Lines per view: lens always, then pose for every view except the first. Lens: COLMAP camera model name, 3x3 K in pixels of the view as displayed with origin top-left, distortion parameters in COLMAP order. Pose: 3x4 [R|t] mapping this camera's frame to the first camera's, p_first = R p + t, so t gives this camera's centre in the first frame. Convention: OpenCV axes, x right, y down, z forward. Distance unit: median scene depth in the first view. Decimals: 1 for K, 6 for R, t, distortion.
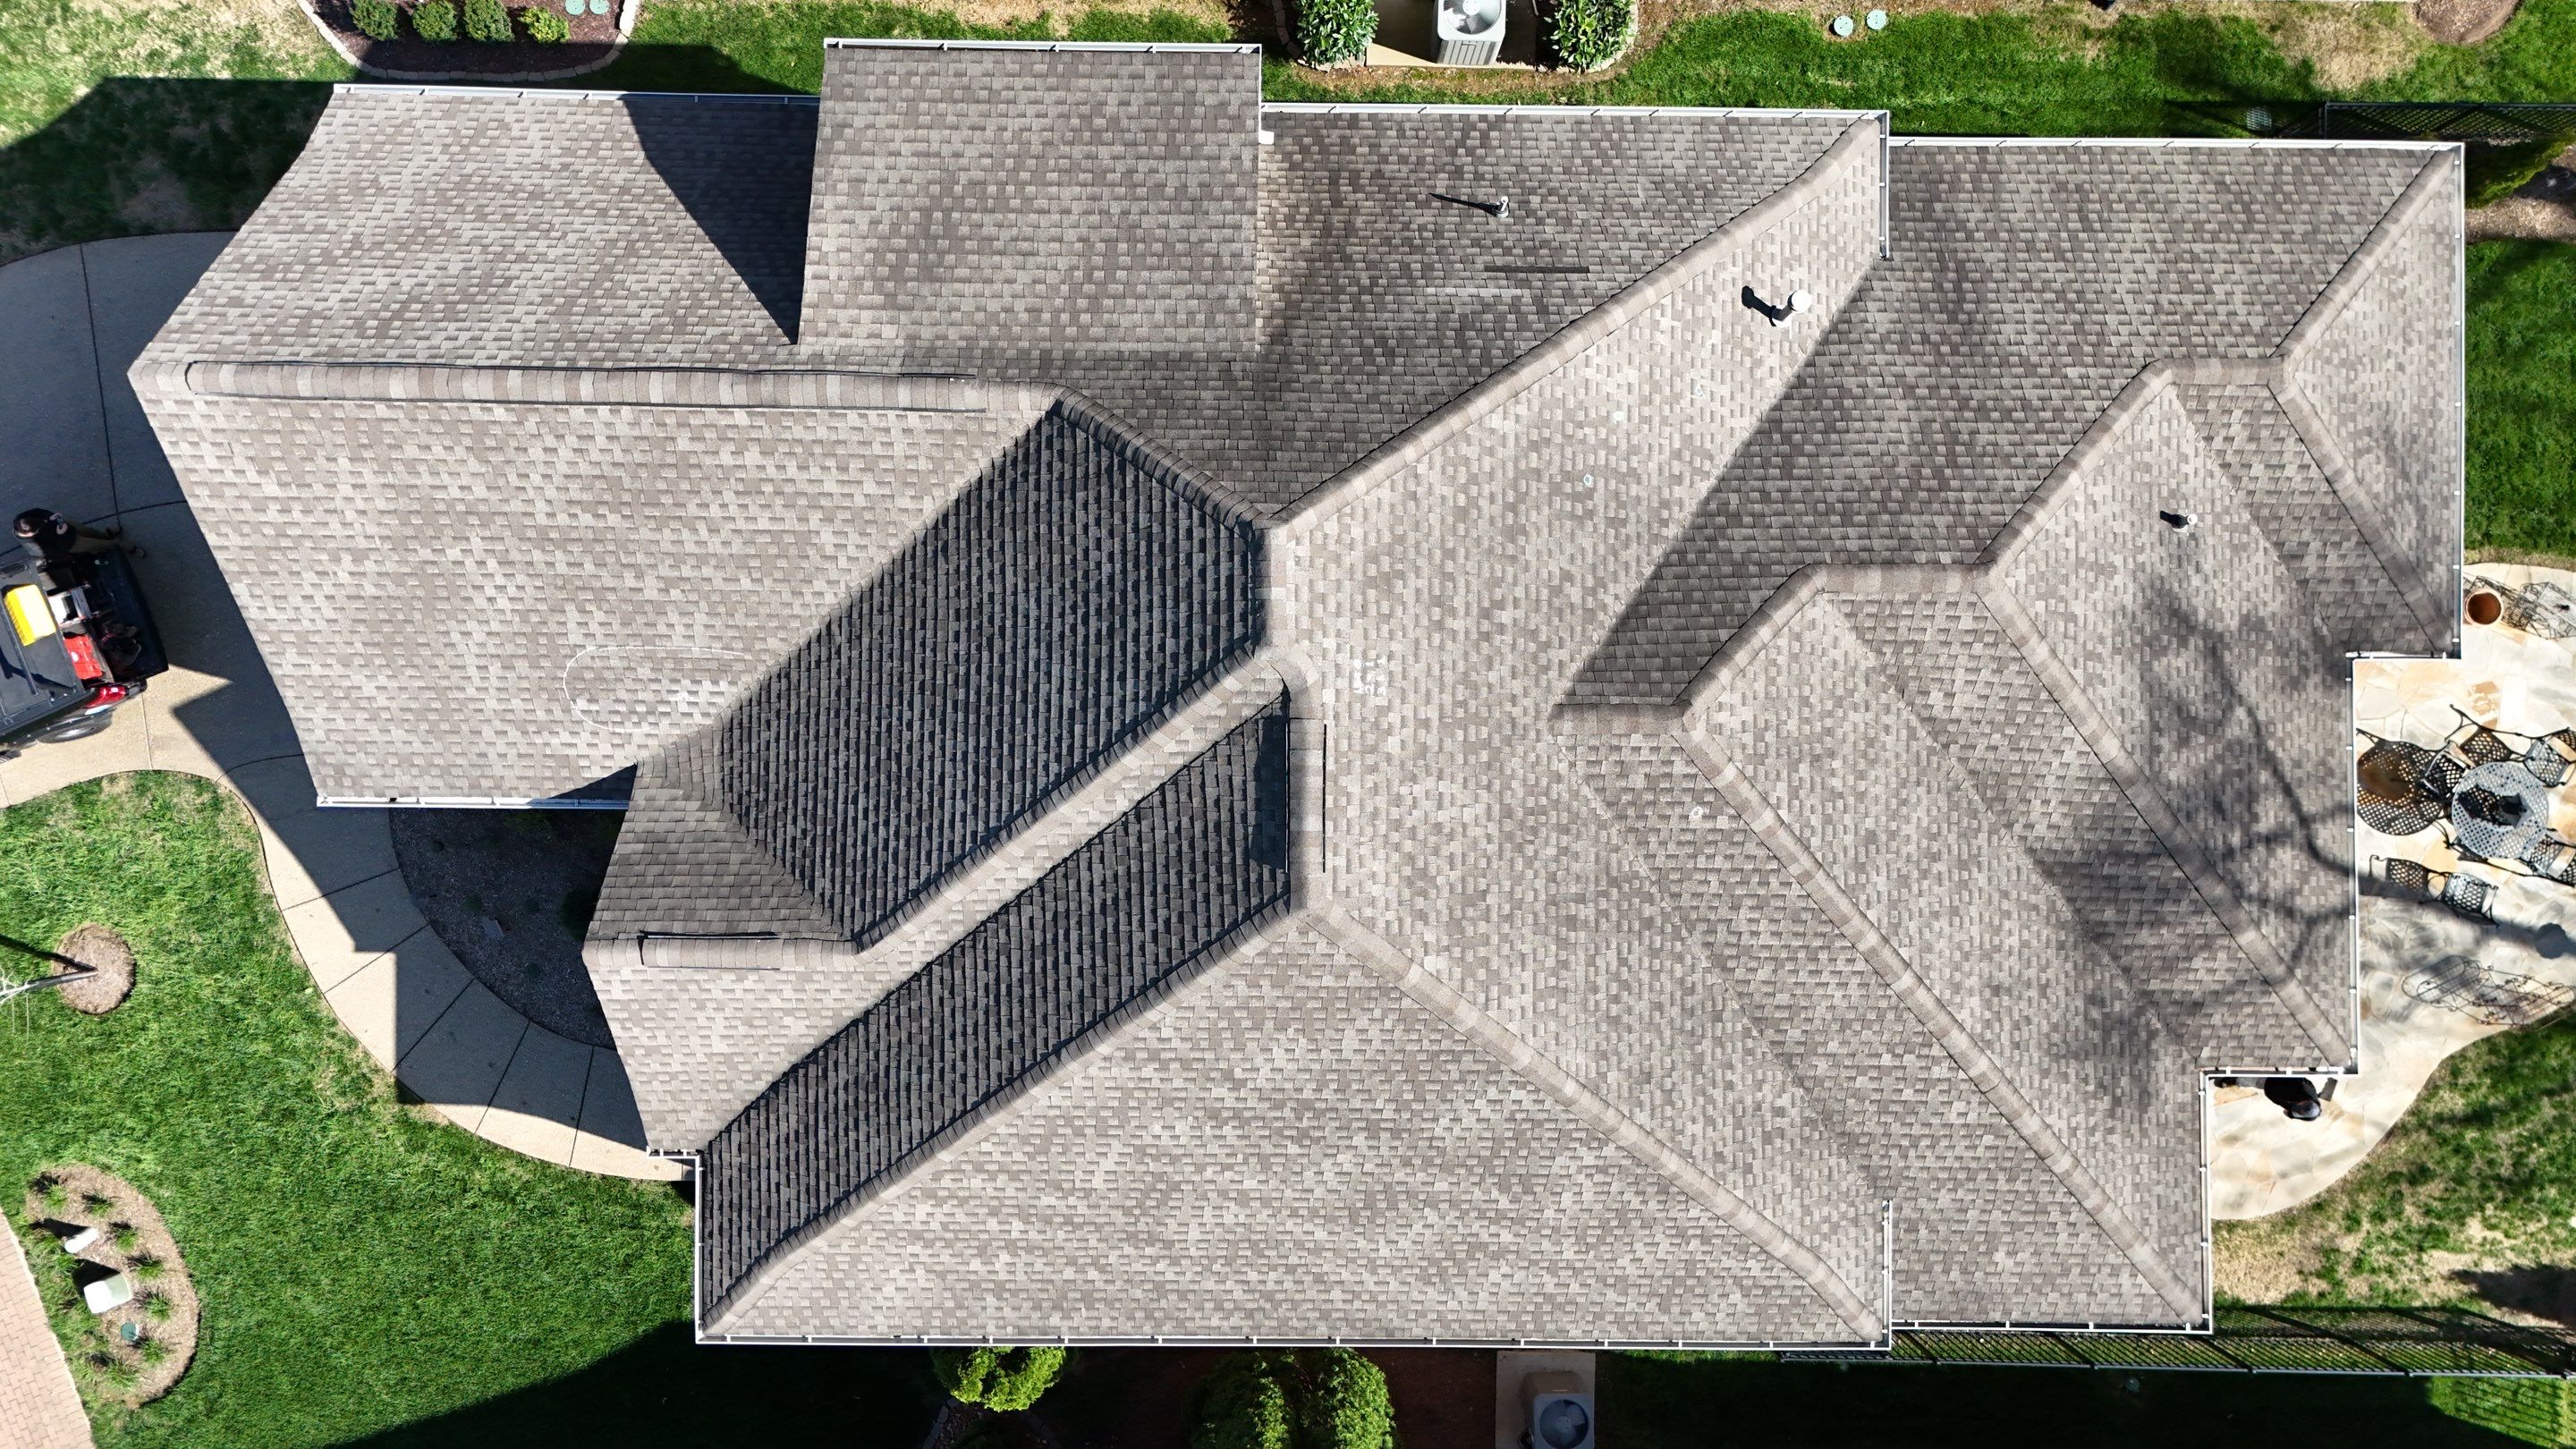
lens RADIAL K [[1887.6, 0, 1290.1], [0, 1887.6, 717.6], [0, 0, 1]] dist [0.072868, -0.067134]
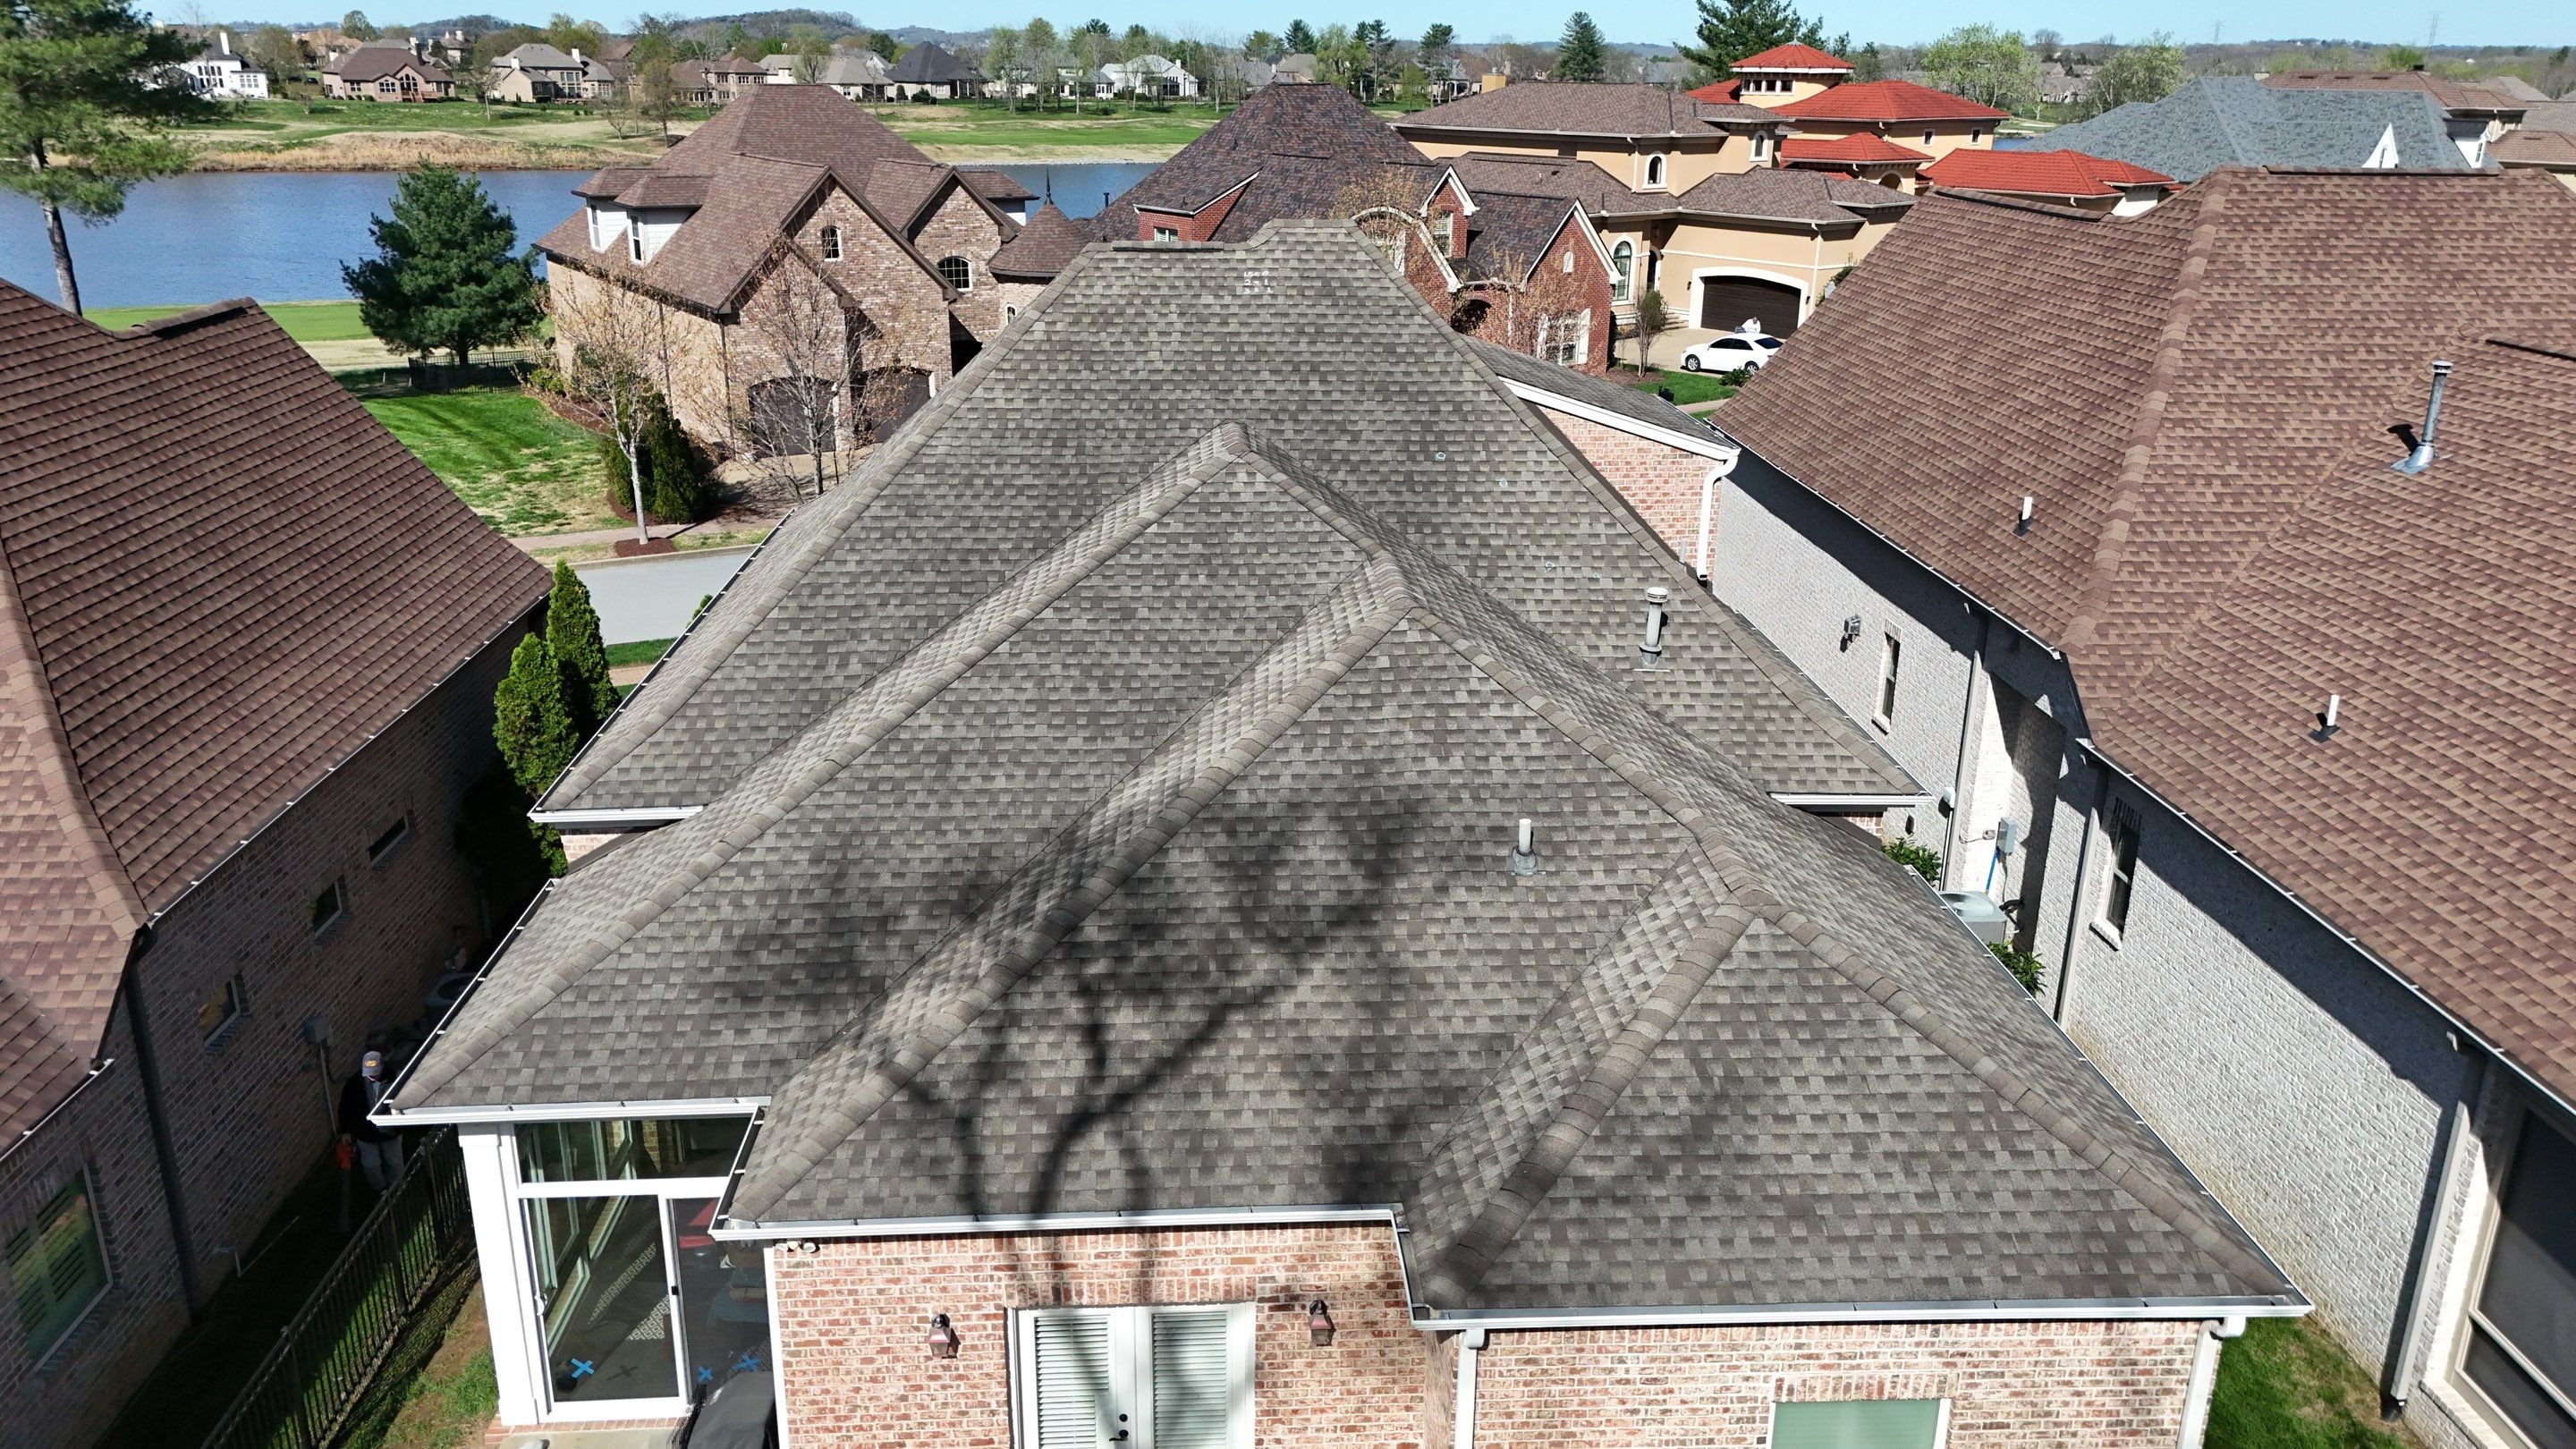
lens RADIAL K [[1887.6, 0, 1293.6], [0, 1887.6, 713.1], [0, 0, 1]] dist [0.072868, -0.067134]
pose [[0.066266, 0.310126, -0.948383, 1.283186], [-0.997748, 0.030500, -0.059742, 0.038446], [0.010398, 0.950206, 0.311448, 0.777479]]
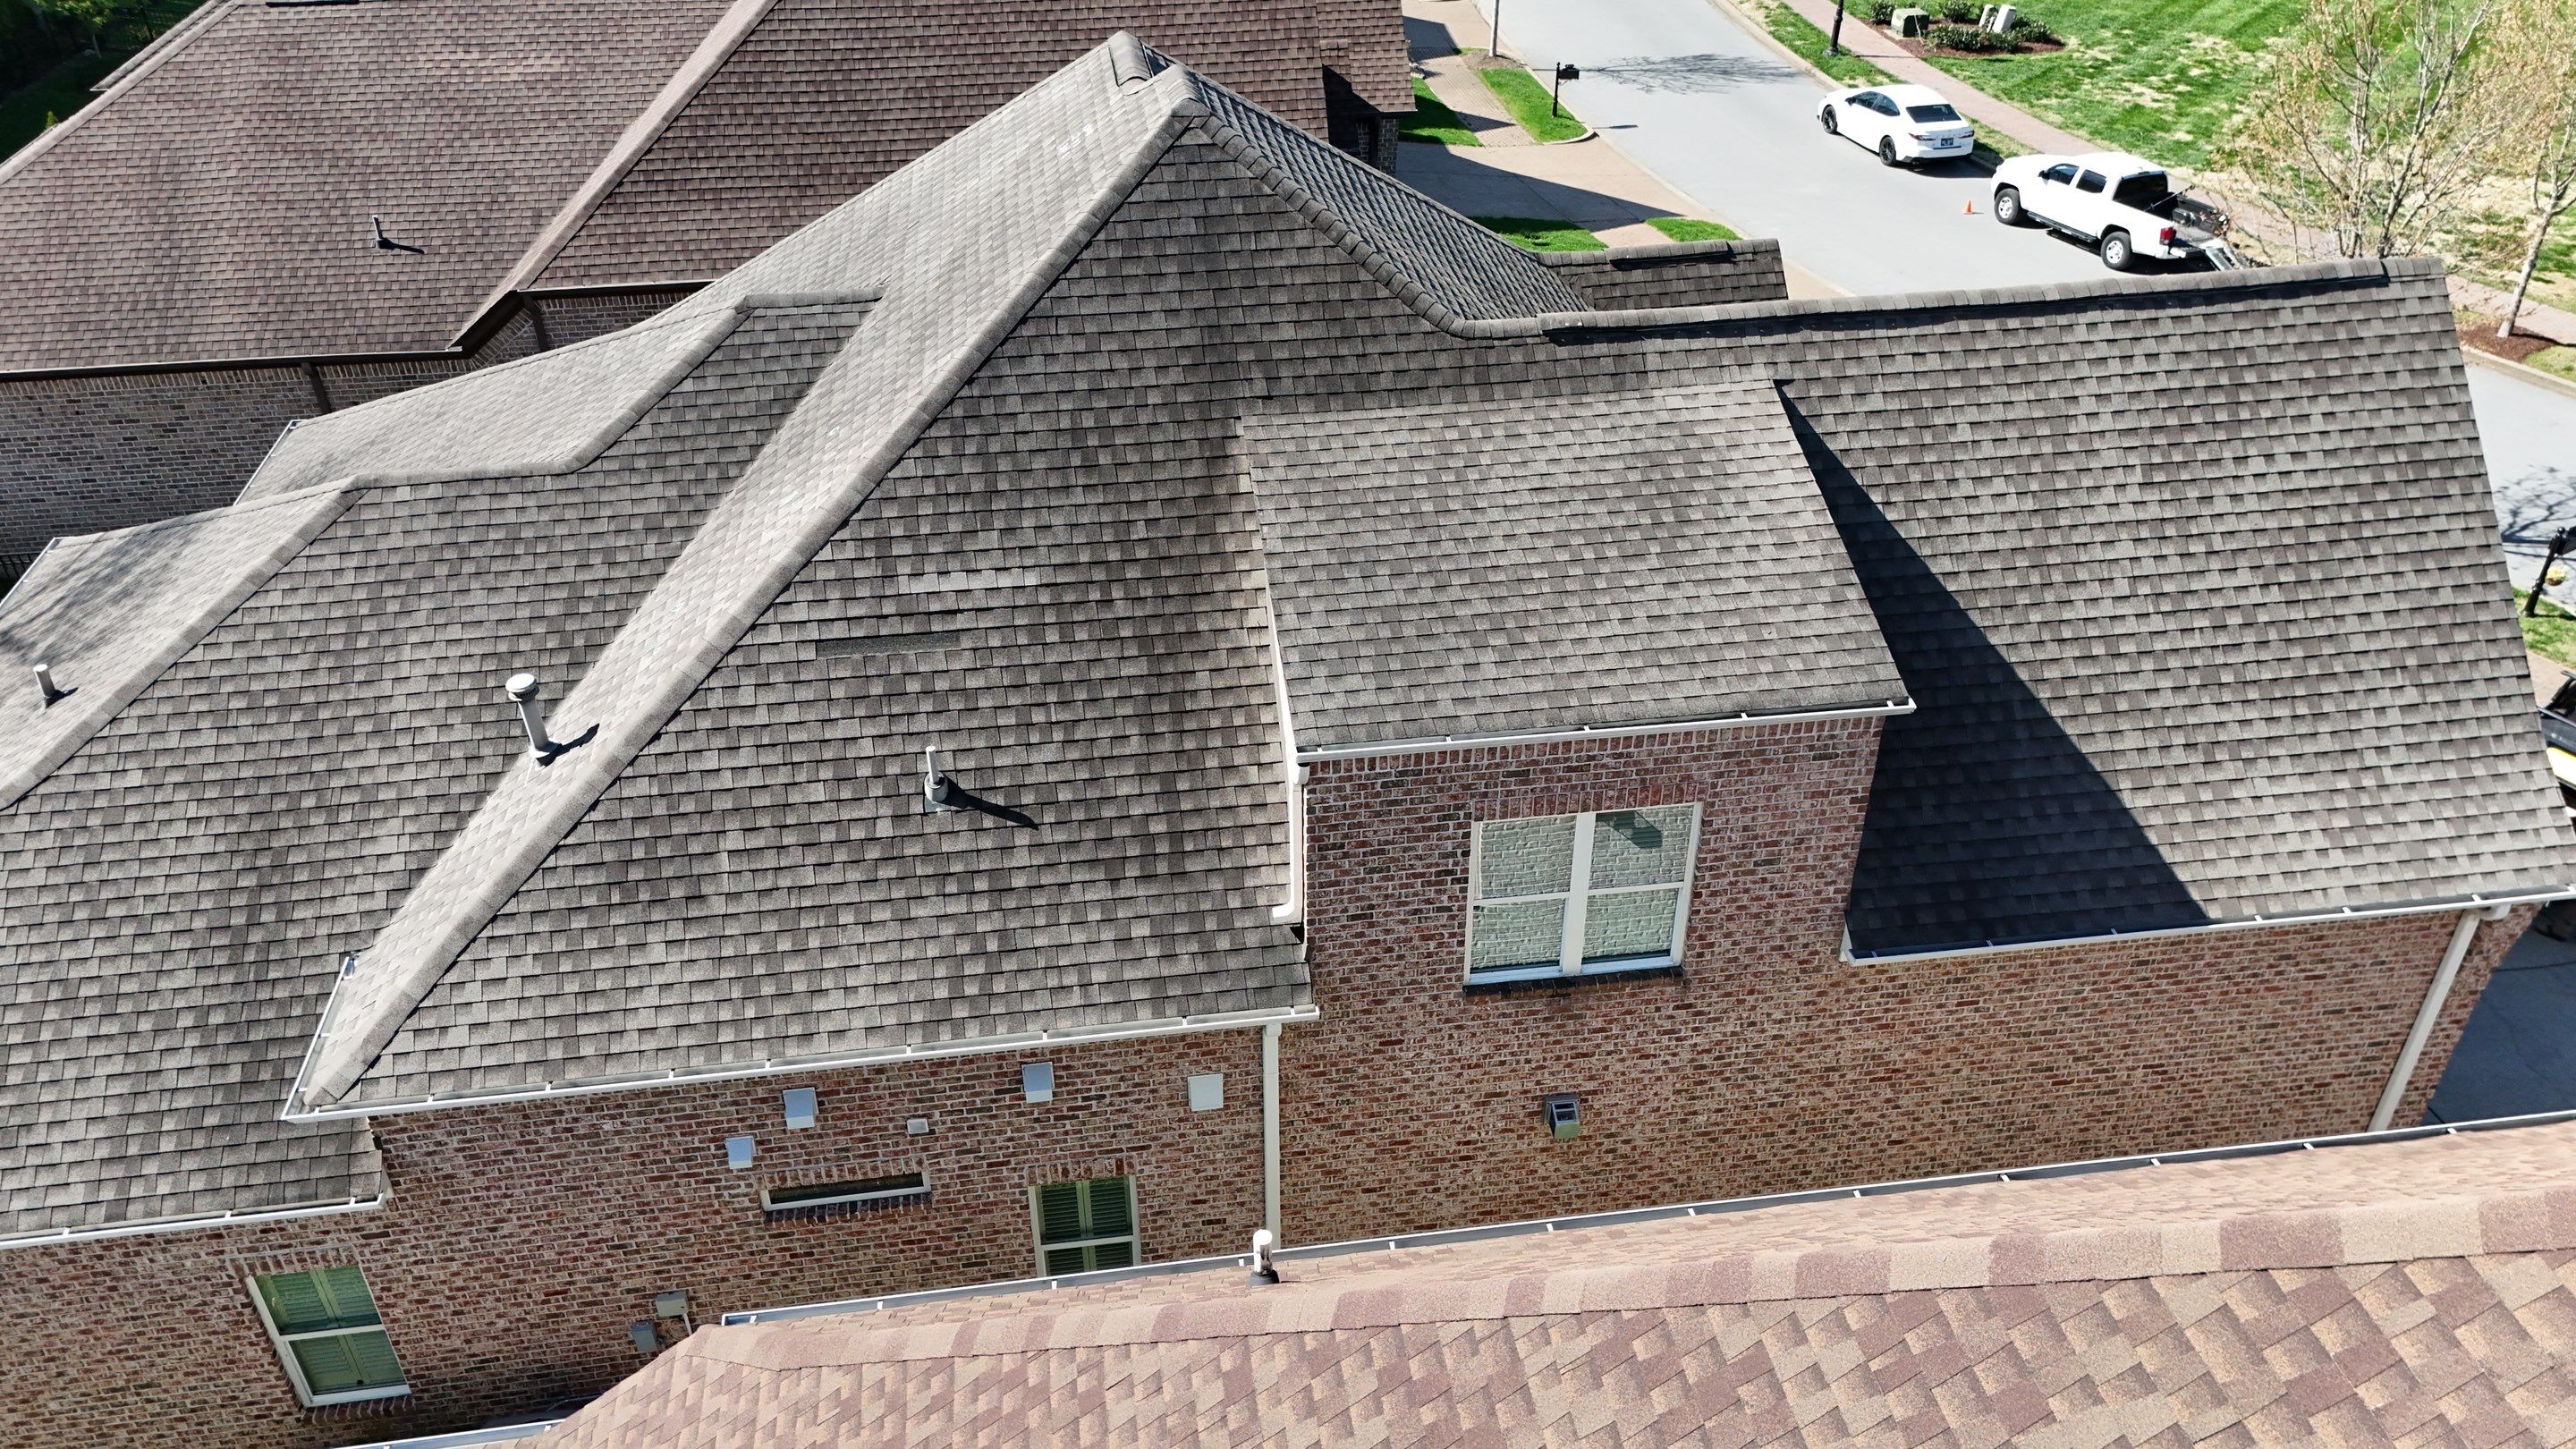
lens RADIAL K [[1887.6, 0, 1301.3], [0, 1887.6, 723.7], [0, 0, 1]] dist [0.072868, -0.067134]
pose [[-0.988592, 0.076259, -0.129885, 0.070657], [-0.150481, -0.536851, 0.830148, -0.919531], [-0.006422, 0.840223, 0.542202, 0.639067]]
